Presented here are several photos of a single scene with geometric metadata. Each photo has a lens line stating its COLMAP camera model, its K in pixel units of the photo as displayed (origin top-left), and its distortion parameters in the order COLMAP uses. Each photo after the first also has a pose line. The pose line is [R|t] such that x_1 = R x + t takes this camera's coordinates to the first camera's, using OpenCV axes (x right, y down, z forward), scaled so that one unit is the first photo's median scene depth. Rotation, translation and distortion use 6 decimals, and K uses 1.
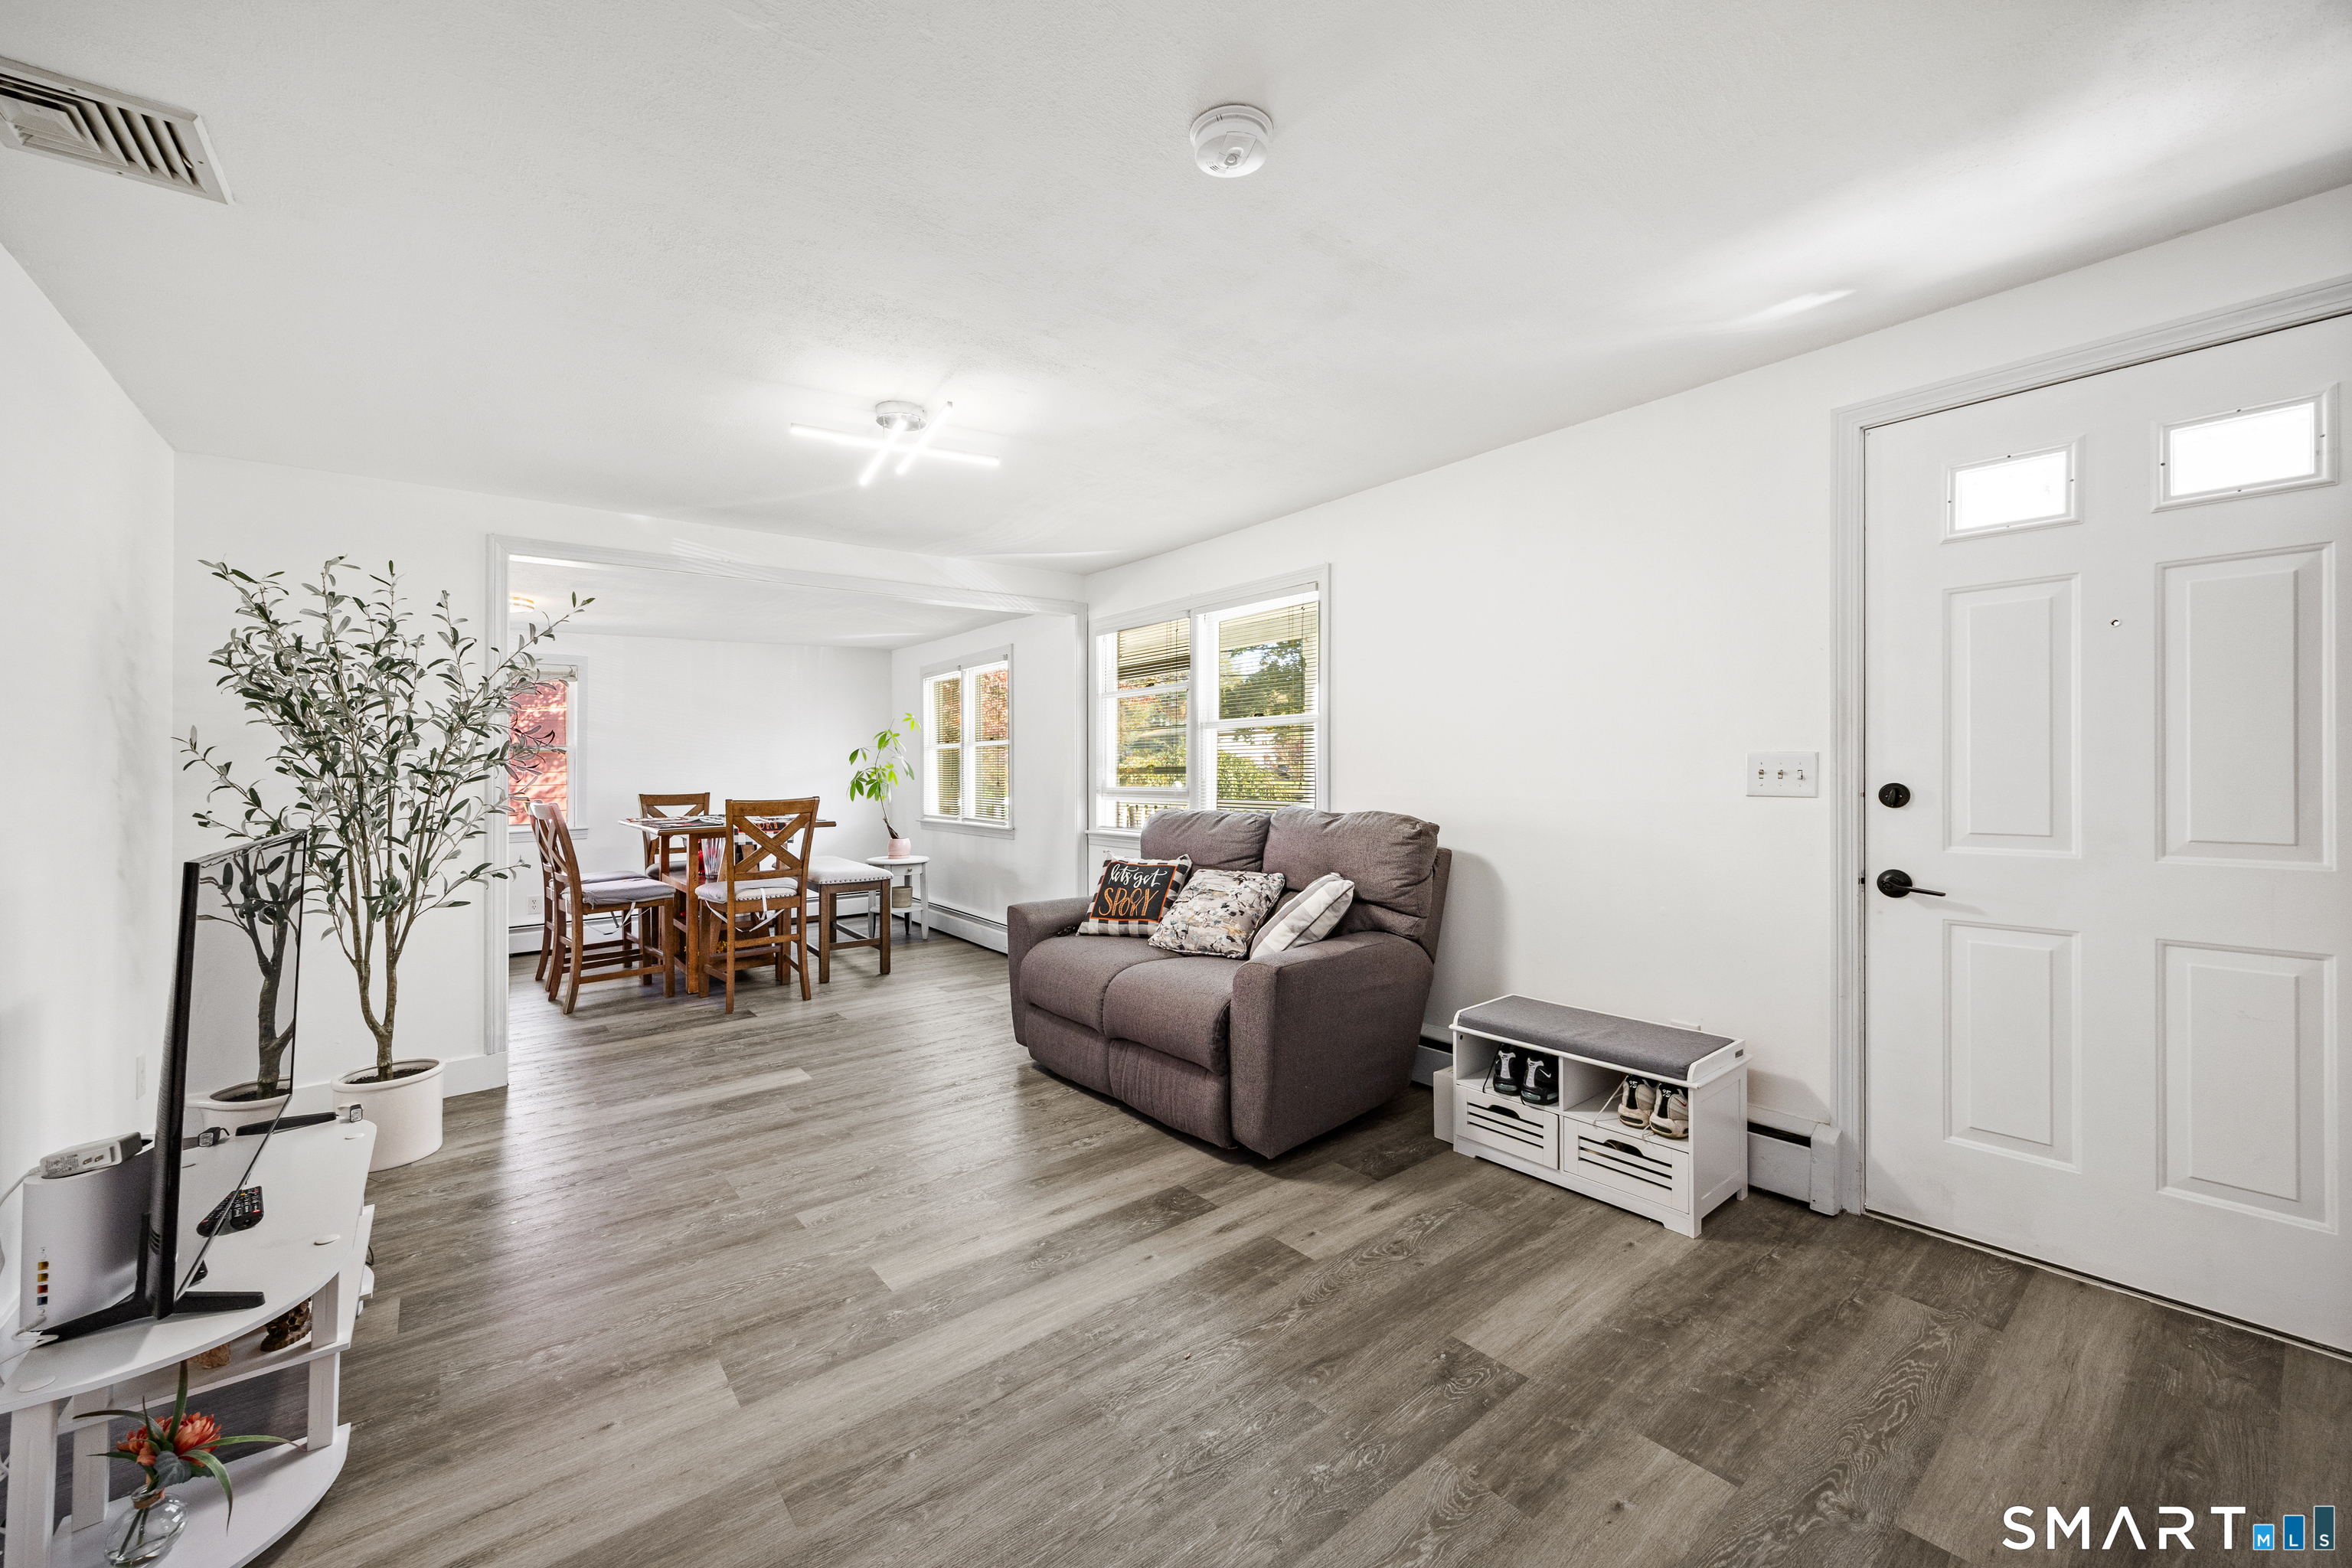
lens RADIAL K [[914.9, 0, 1176.0], [0, 914.9, 784.0], [0, 0, 1]] dist [0.000918, 0.000066]
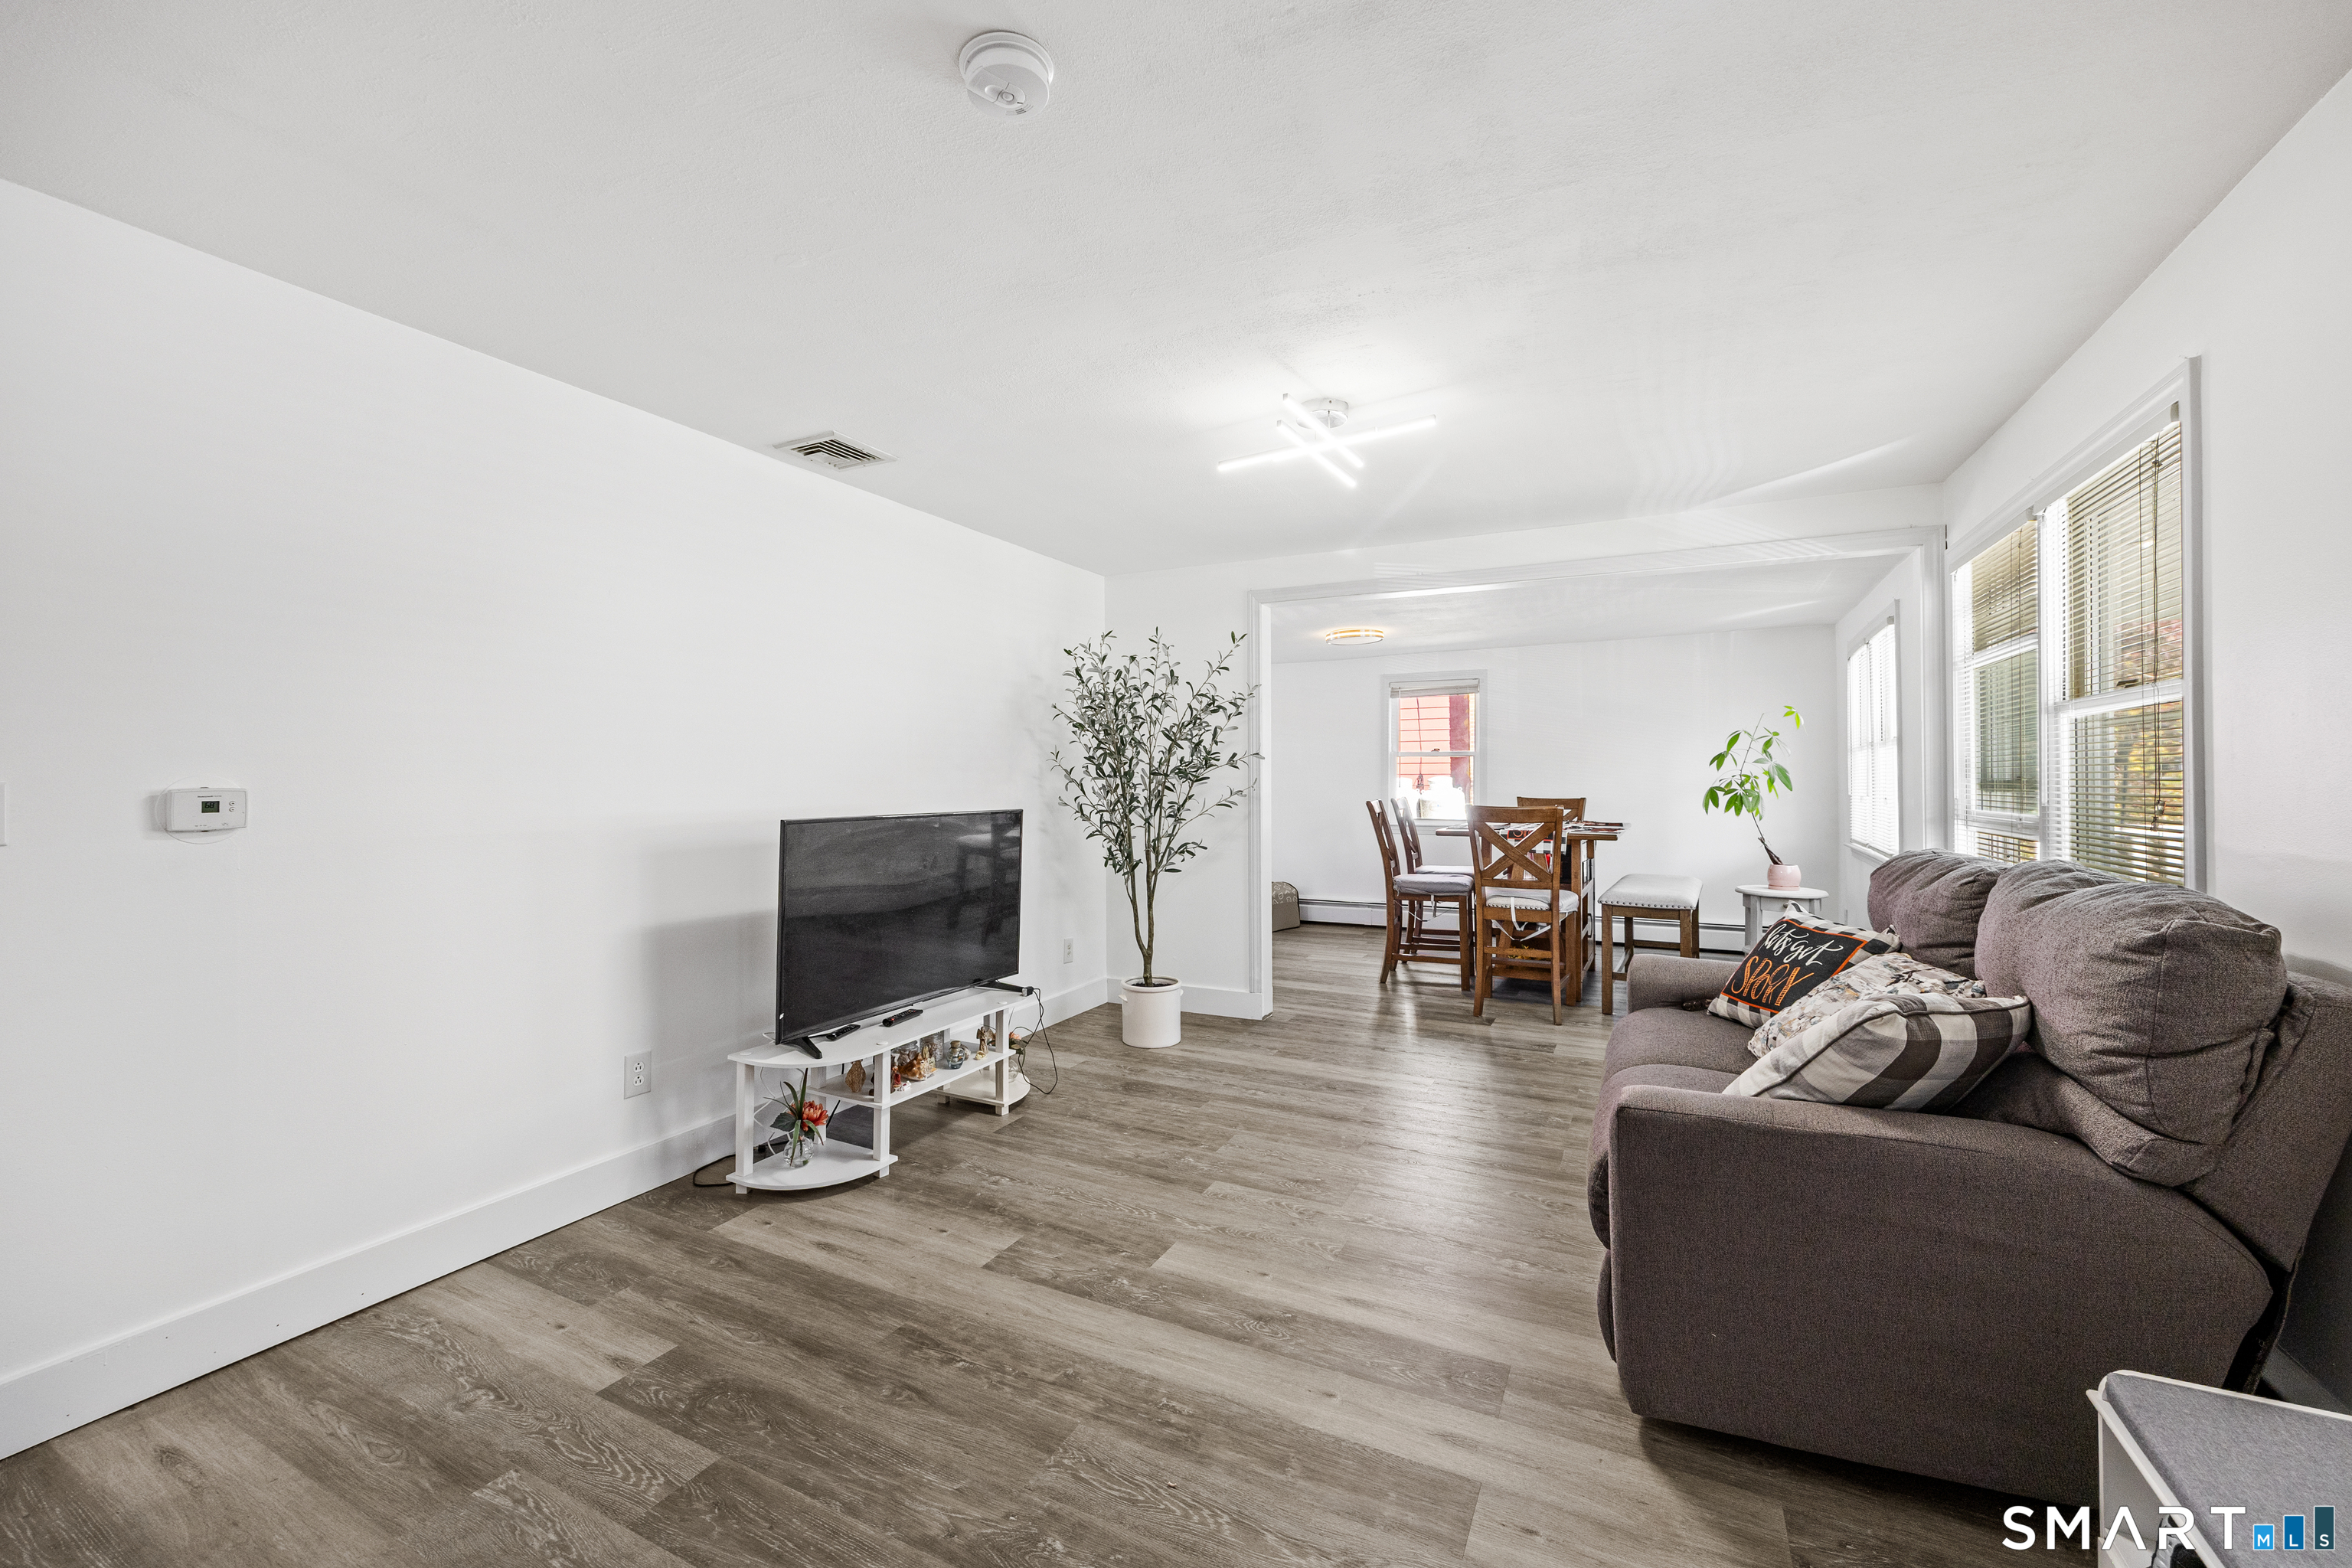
lens RADIAL K [[952.1, 0, 1175.3], [0, 952.1, 779.0], [0, 0, 1]] dist [-0.001767, -0.000239]
pose [[0.414759, 0.017086, -0.909771, 0.518380], [-0.025450, 0.999650, 0.007172, -0.016344], [0.909575, 0.020179, 0.415049, 0.412011]]
